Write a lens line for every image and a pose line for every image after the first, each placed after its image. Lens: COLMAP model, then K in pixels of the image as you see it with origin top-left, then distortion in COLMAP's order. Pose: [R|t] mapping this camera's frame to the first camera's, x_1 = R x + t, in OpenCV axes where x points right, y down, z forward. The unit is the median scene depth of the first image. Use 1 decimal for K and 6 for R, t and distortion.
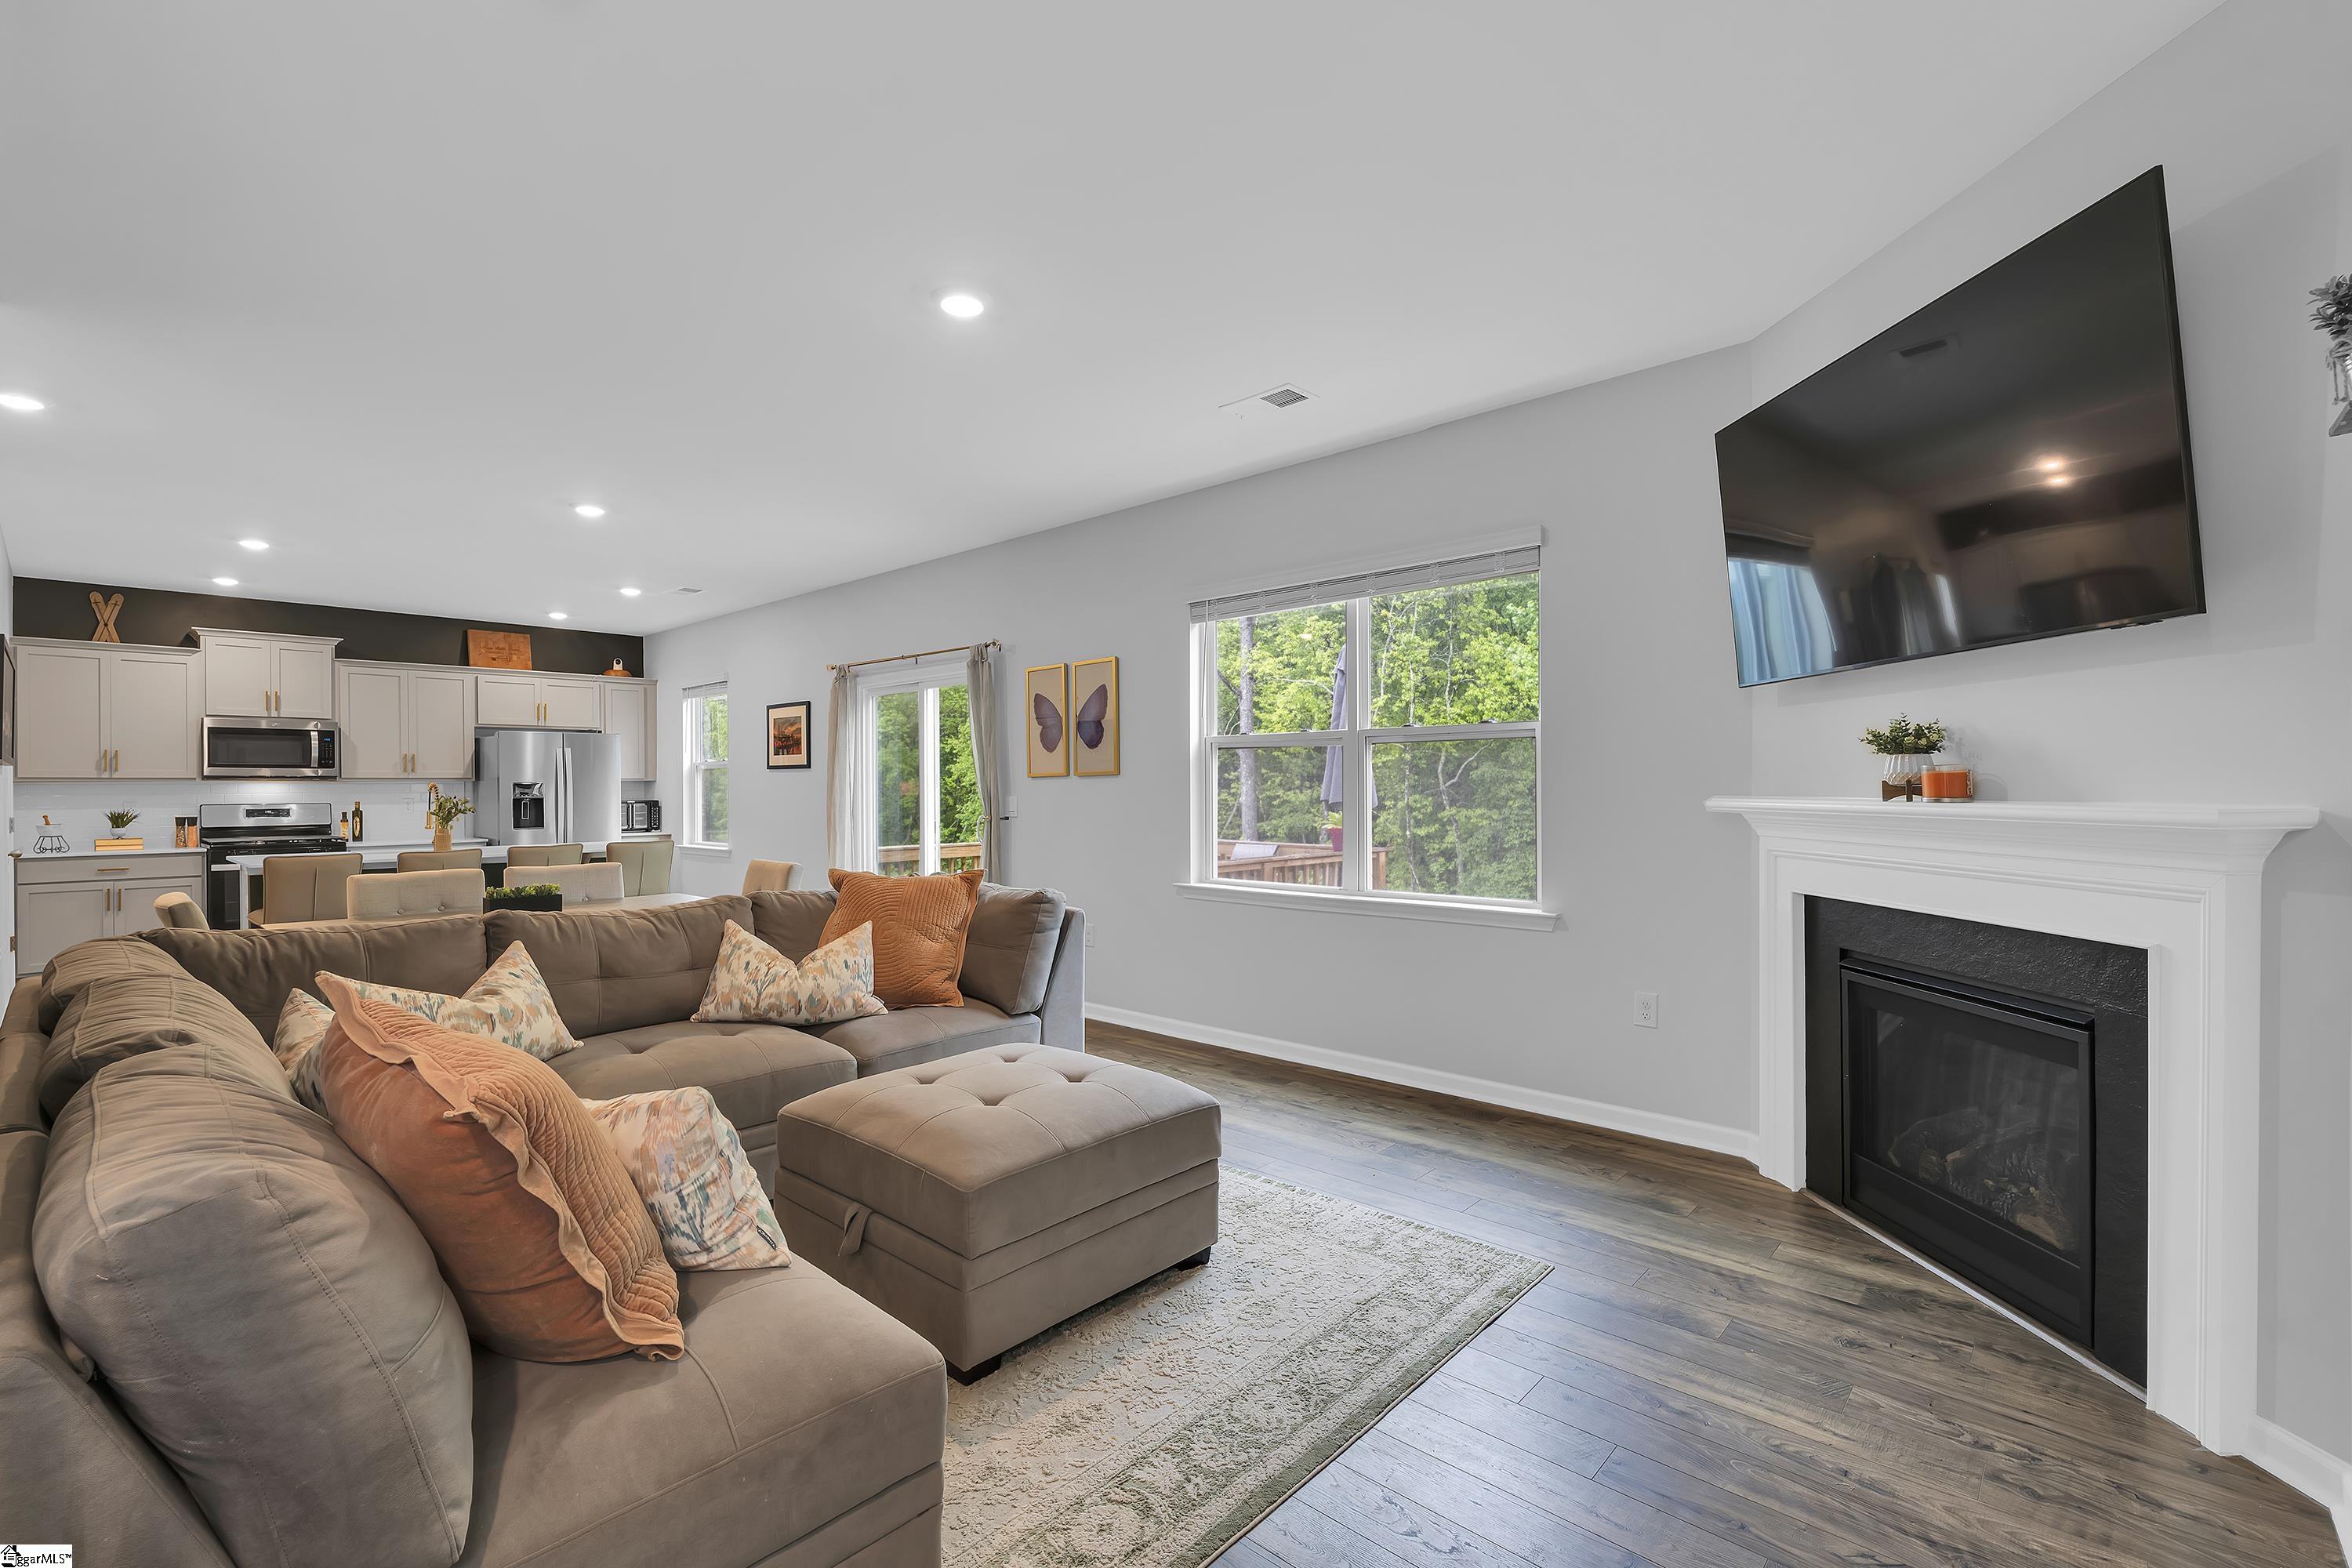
lens RADIAL K [[1040.1, 0, 1174.9], [0, 1040.1, 788.7], [0, 0, 1]] dist [-0.001336, -0.000173]
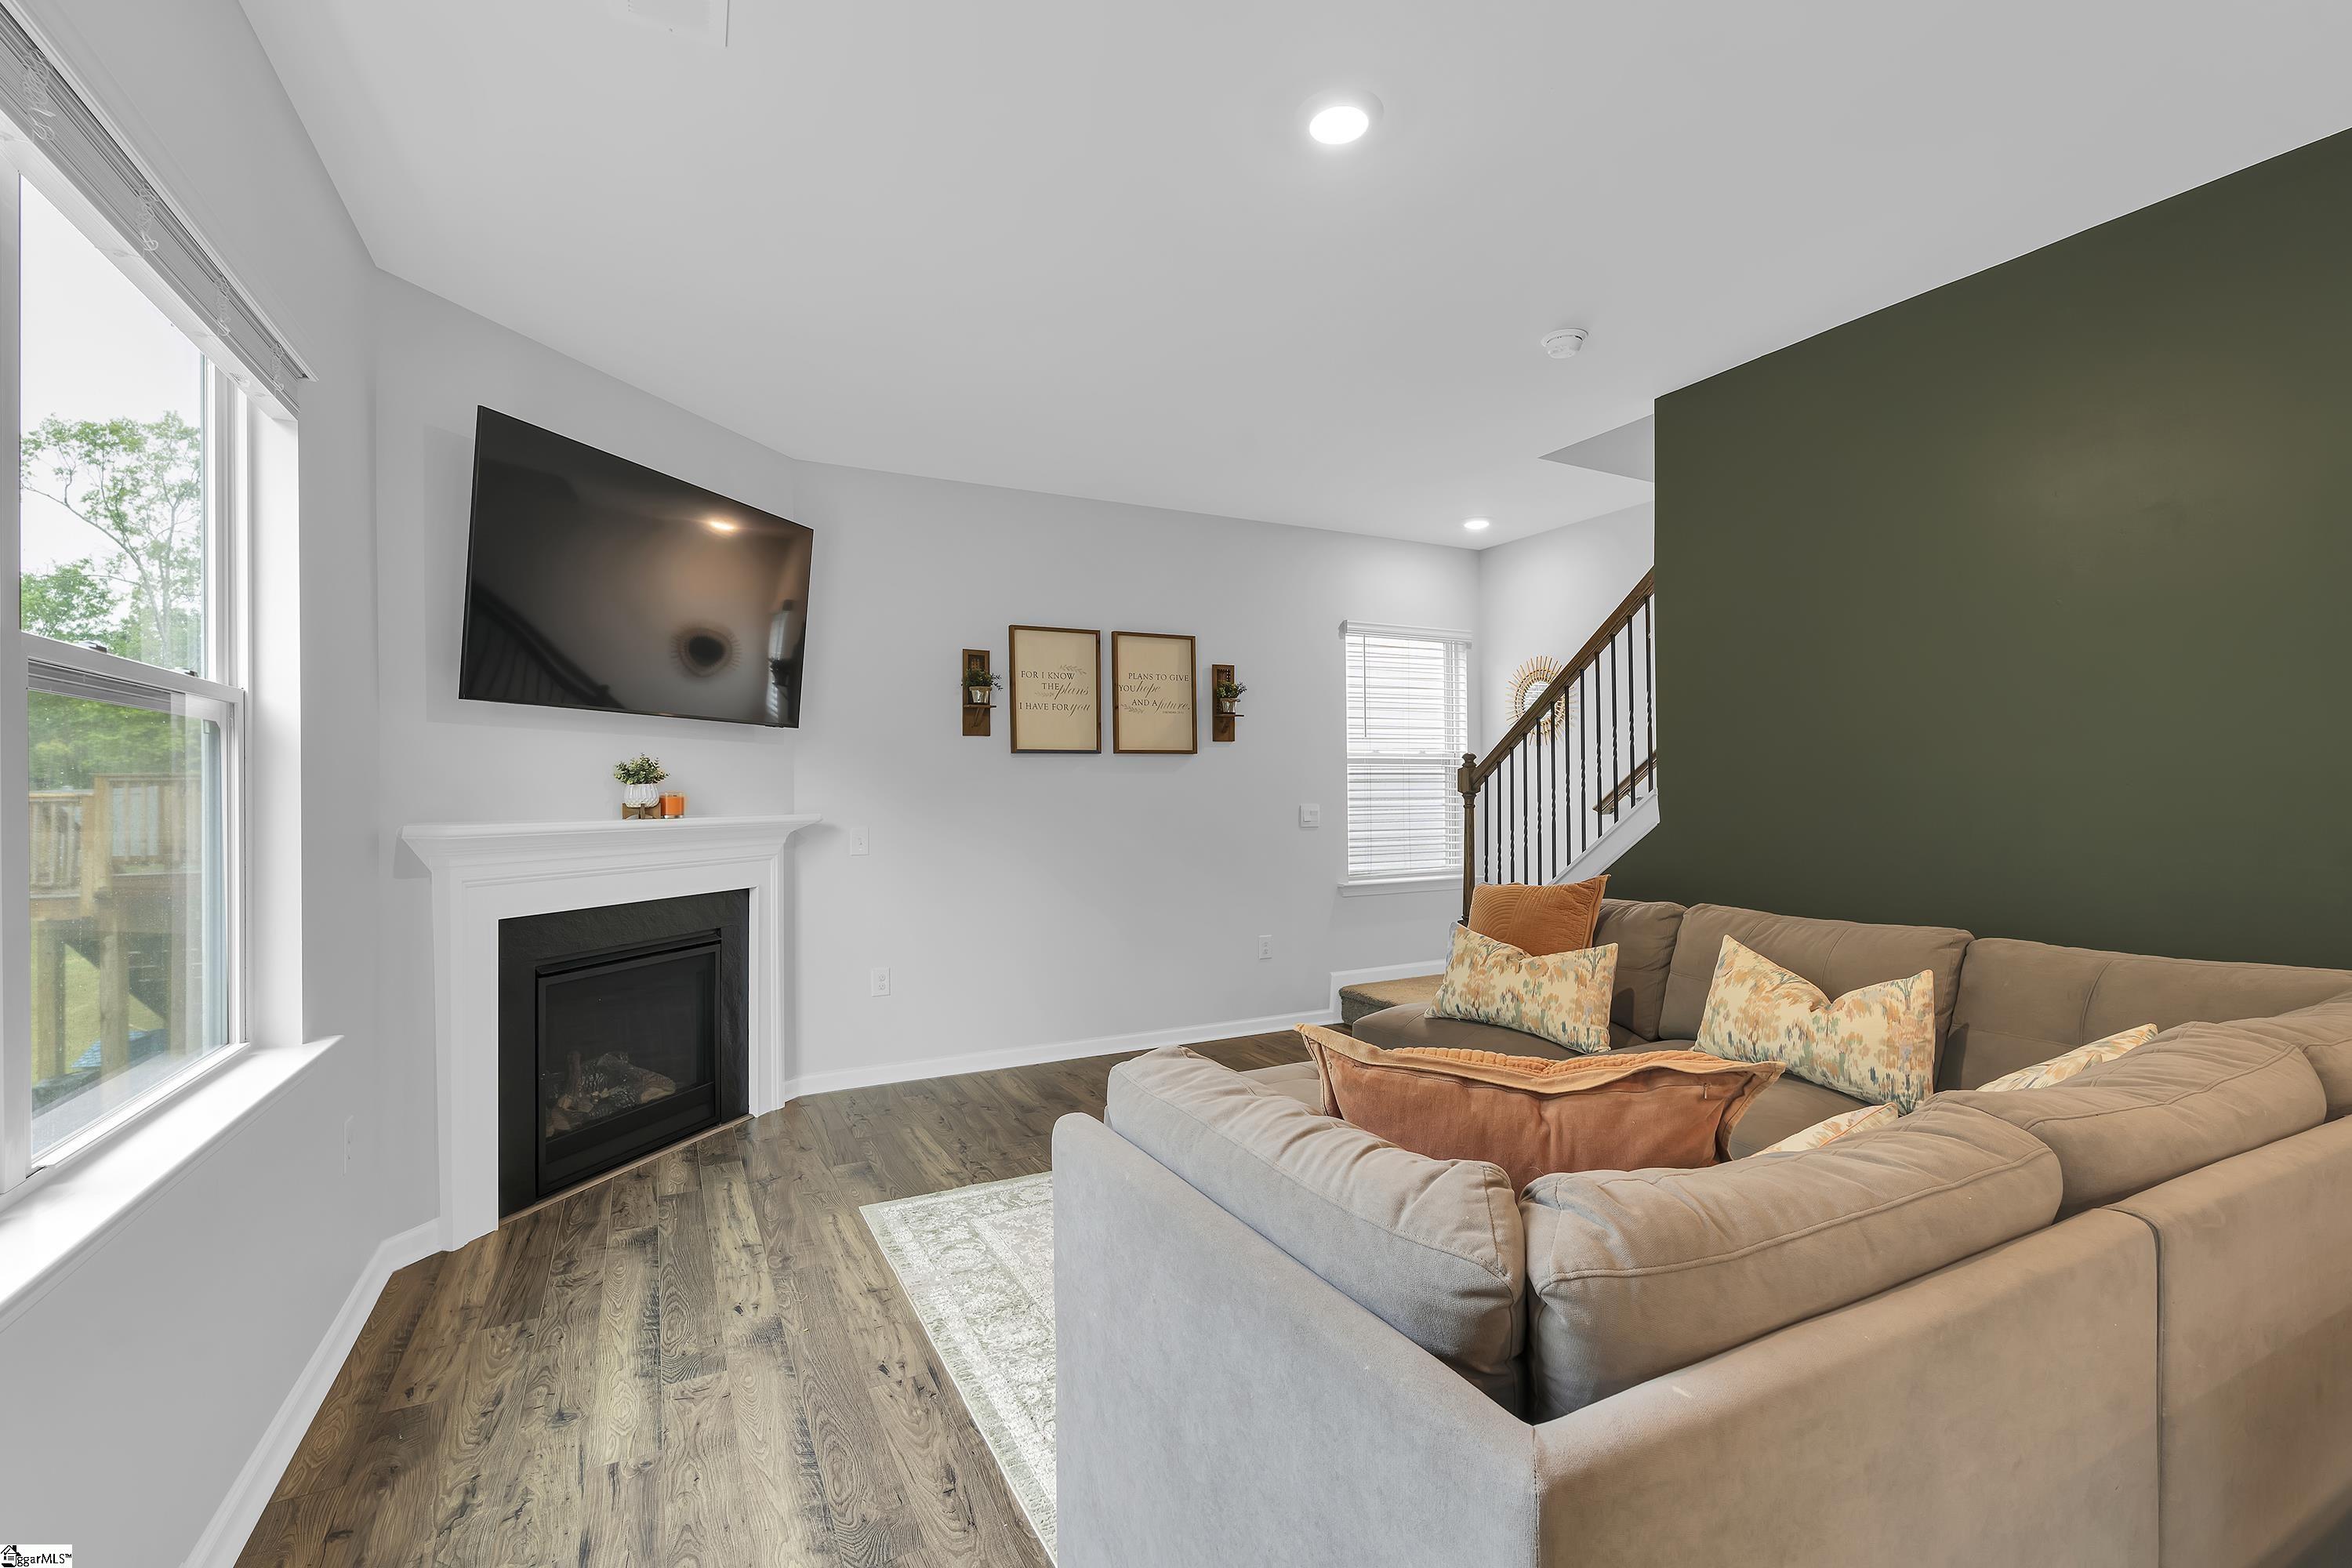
lens RADIAL K [[1021.3, 0, 1173.0], [0, 1021.3, 786.7], [0, 0, 1]] dist [-0.002202, 0.000083]
pose [[-0.937110, 0.016199, 0.348657, -0.142303], [0.015079, 0.999869, -0.005927, -0.004004], [-0.348708, -0.000296, -0.937231, 0.720378]]
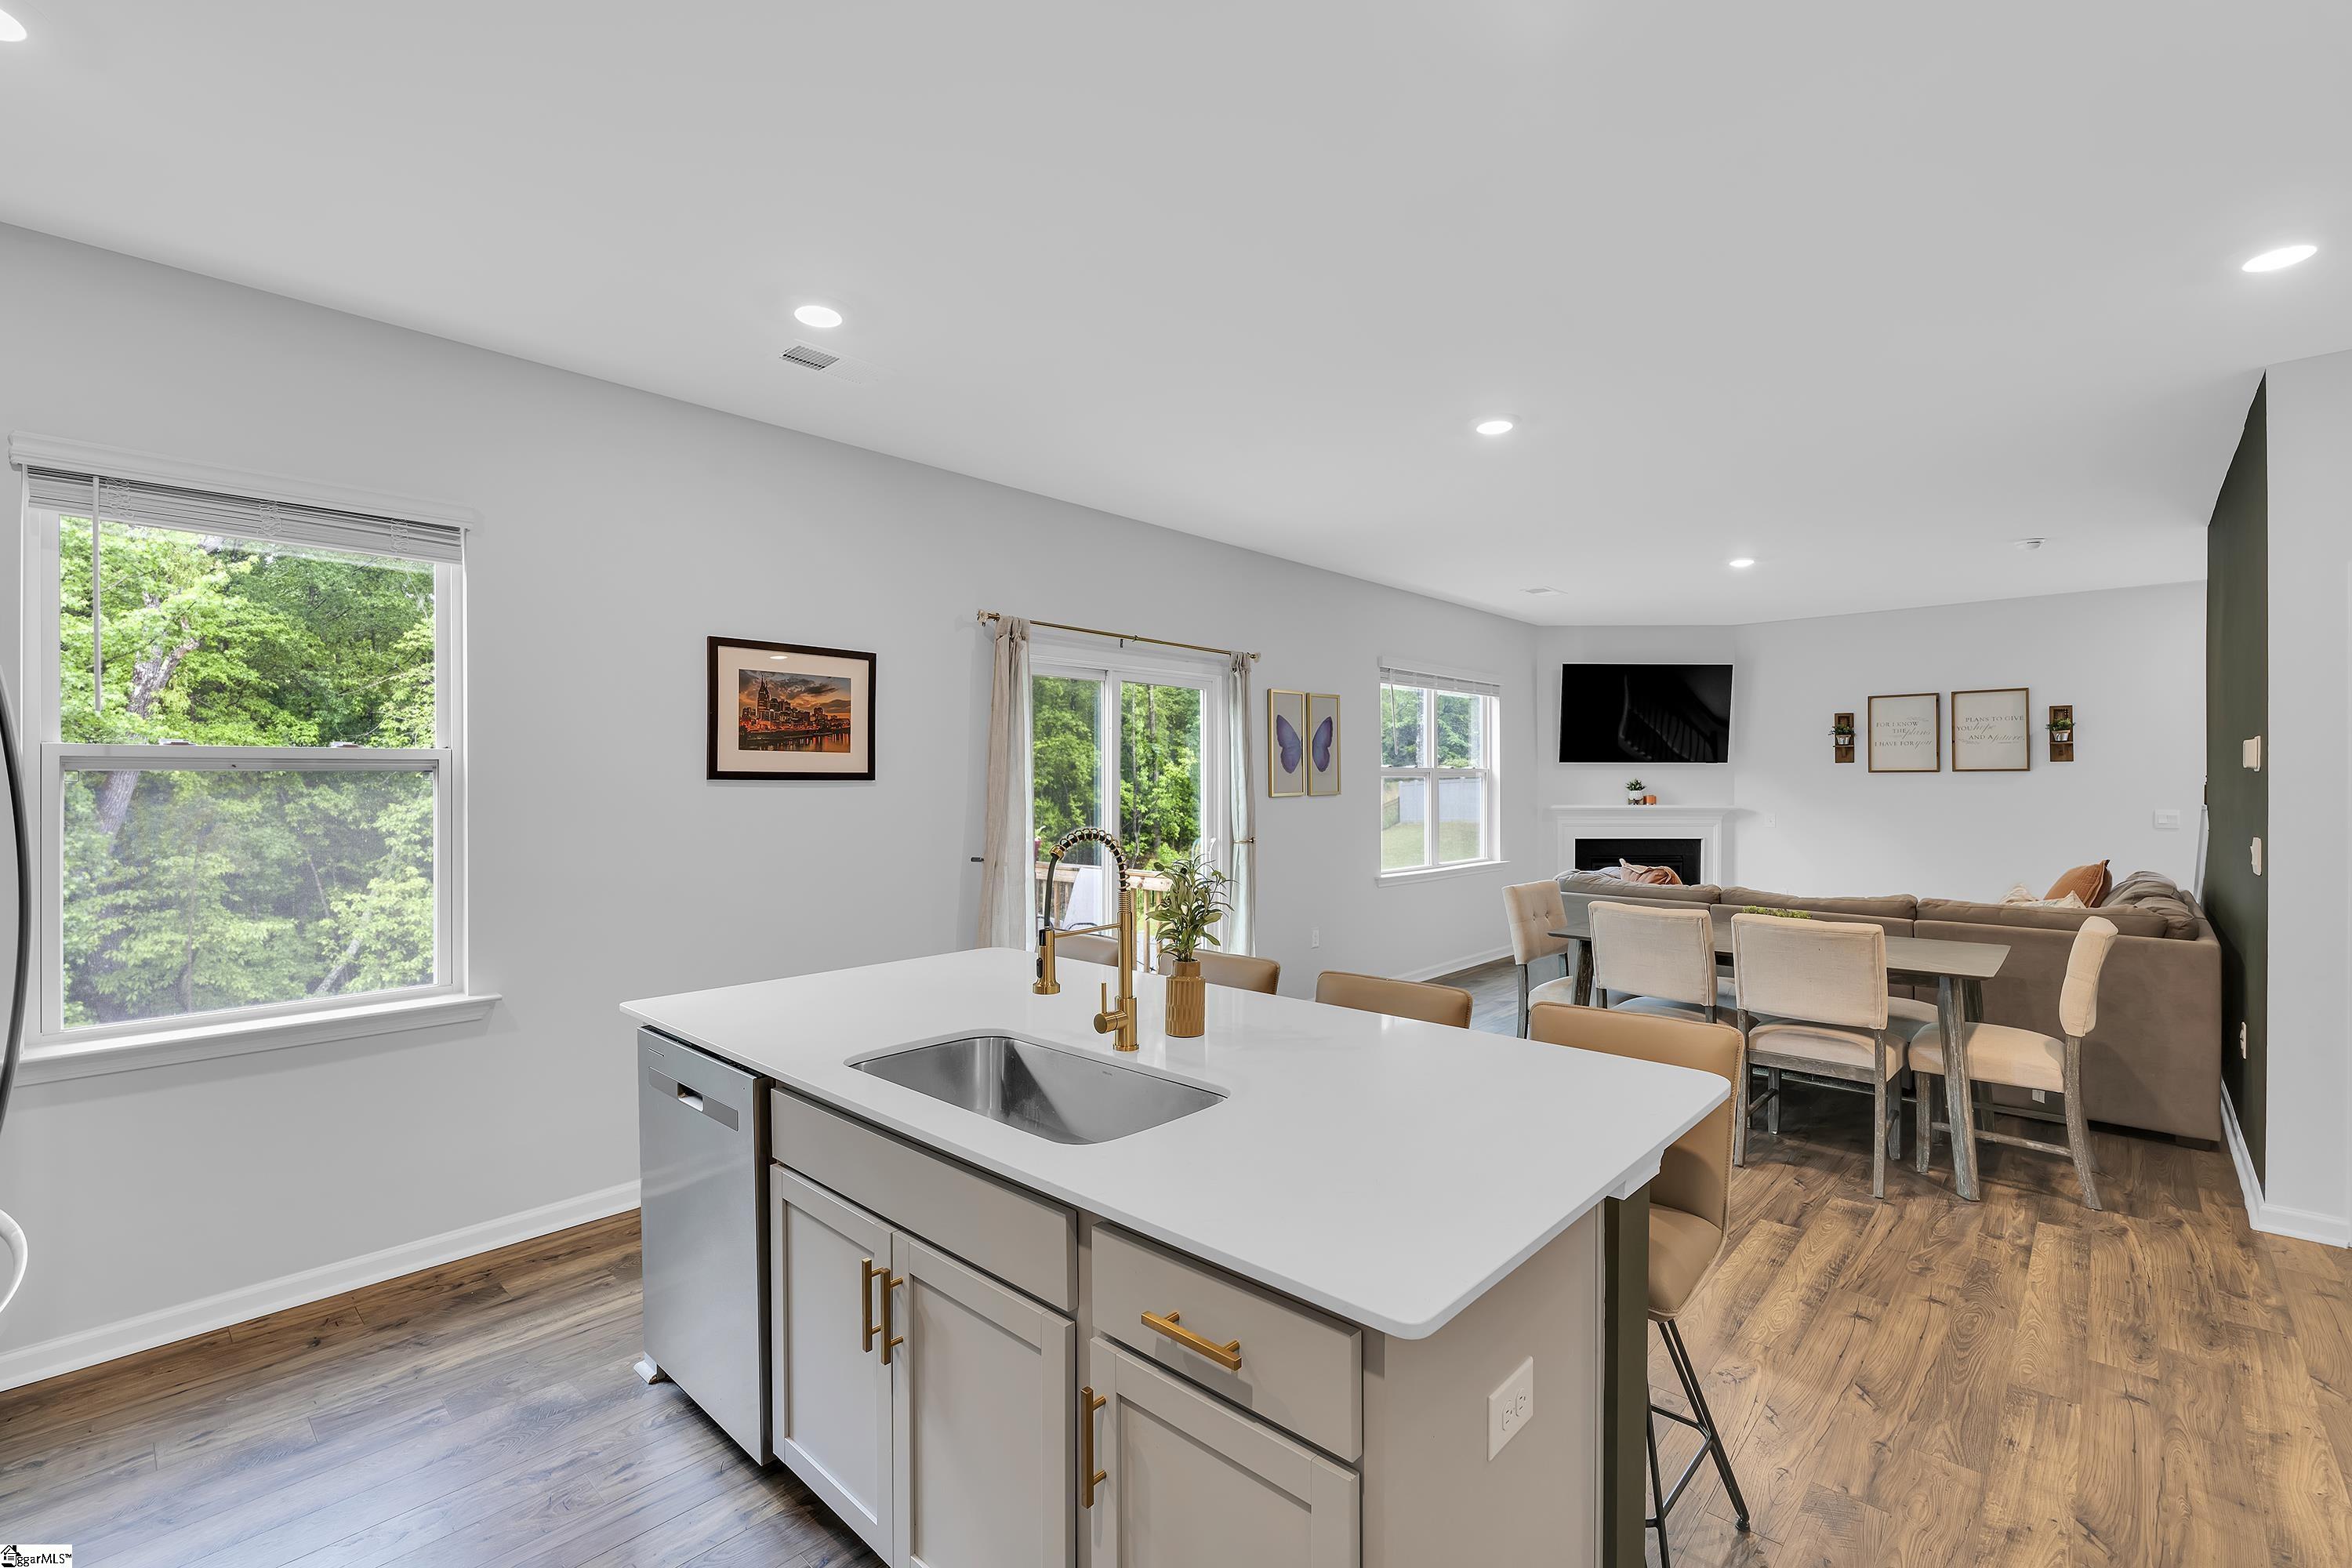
lens RADIAL K [[1021.3, 0, 1173.0], [0, 1021.3, 786.7], [0, 0, 1]] dist [-0.002202, 0.000083]
pose [[0.007365, 0.000541, 0.999973, -0.909230], [0.001706, 0.999998, -0.000554, -0.016495], [-0.999971, 0.001710, 0.007364, 0.878398]]
